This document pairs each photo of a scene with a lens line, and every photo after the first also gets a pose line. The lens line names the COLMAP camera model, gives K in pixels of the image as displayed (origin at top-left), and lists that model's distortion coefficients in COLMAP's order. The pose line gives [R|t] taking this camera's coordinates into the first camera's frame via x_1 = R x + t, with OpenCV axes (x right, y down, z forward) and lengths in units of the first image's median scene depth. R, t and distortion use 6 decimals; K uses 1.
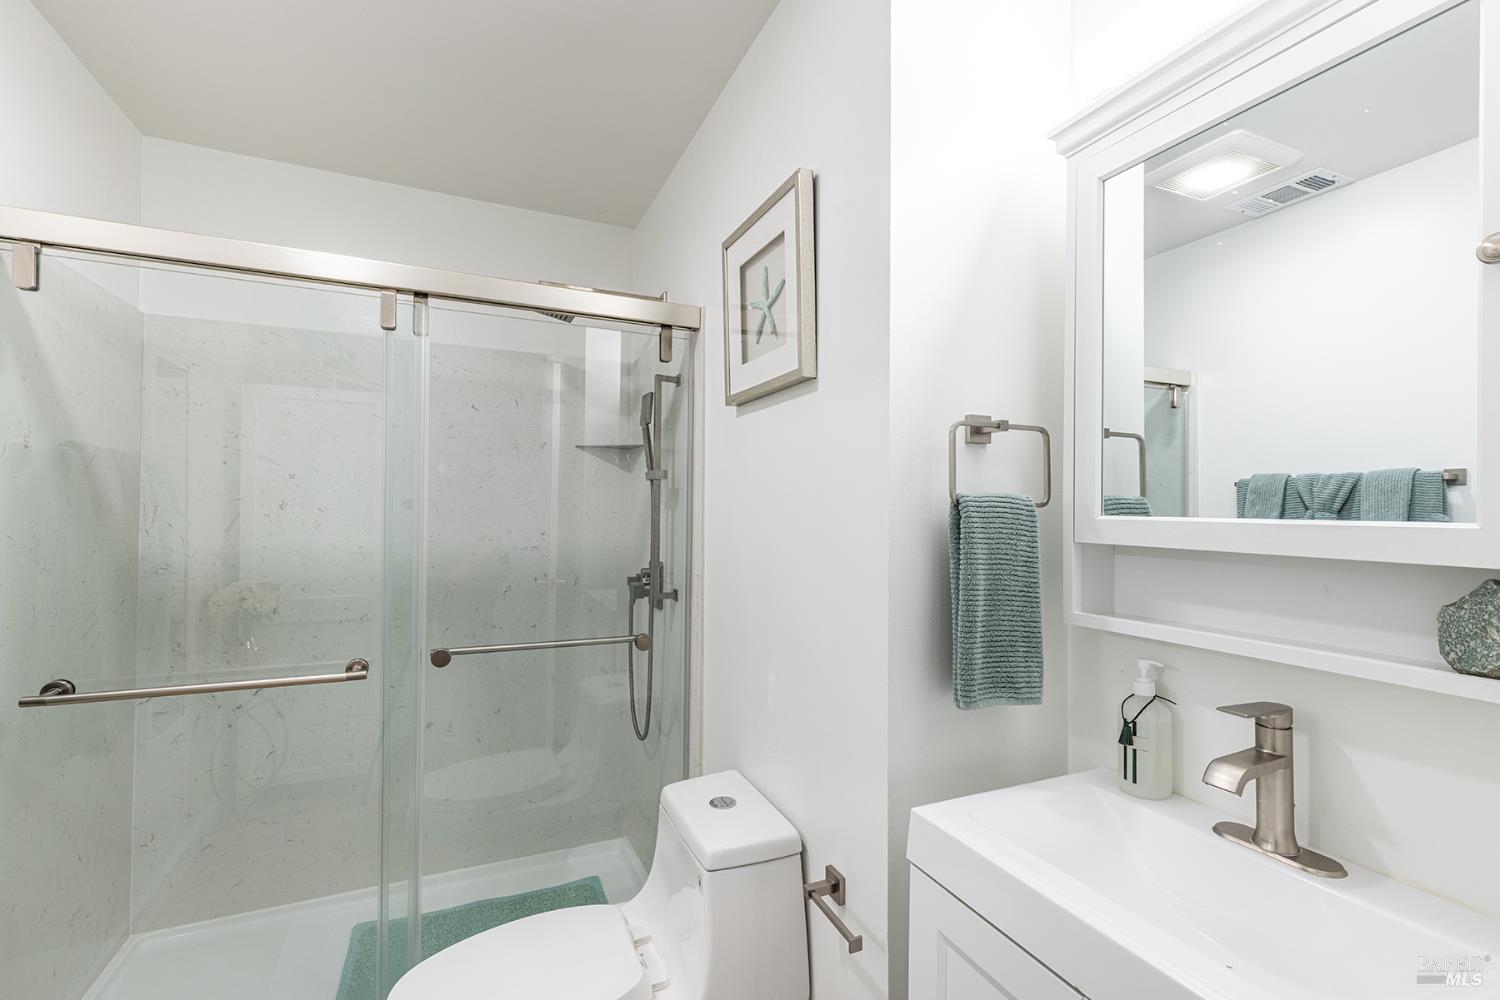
lens RADIAL K [[664.0, 0, 751.5], [0, 664.0, 507.6], [0, 0, 1]] dist [0.007506, -0.000310]
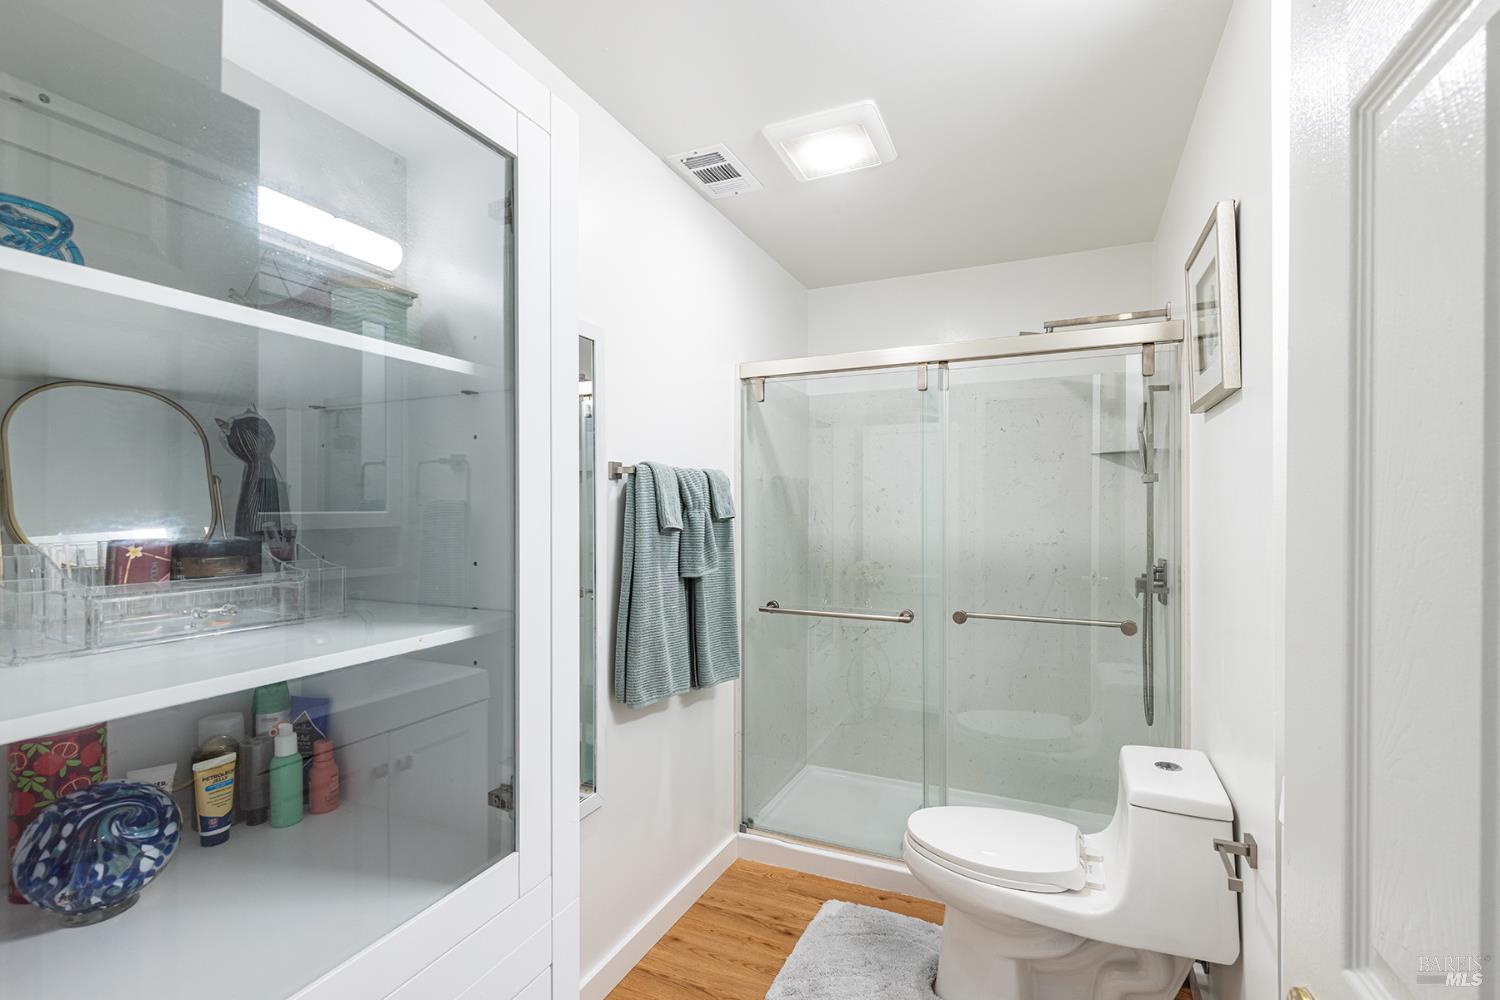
lens RADIAL K [[664.0, 0, 750.5], [0, 664.0, 505.7], [0, 0, 1]] dist [0.007506, -0.000310]
pose [[0.656648, -0.014375, -0.754060, 0.288157], [0.011304, 0.999894, -0.009218, -0.001212], [0.754112, -0.002471, 0.656741, -0.239280]]
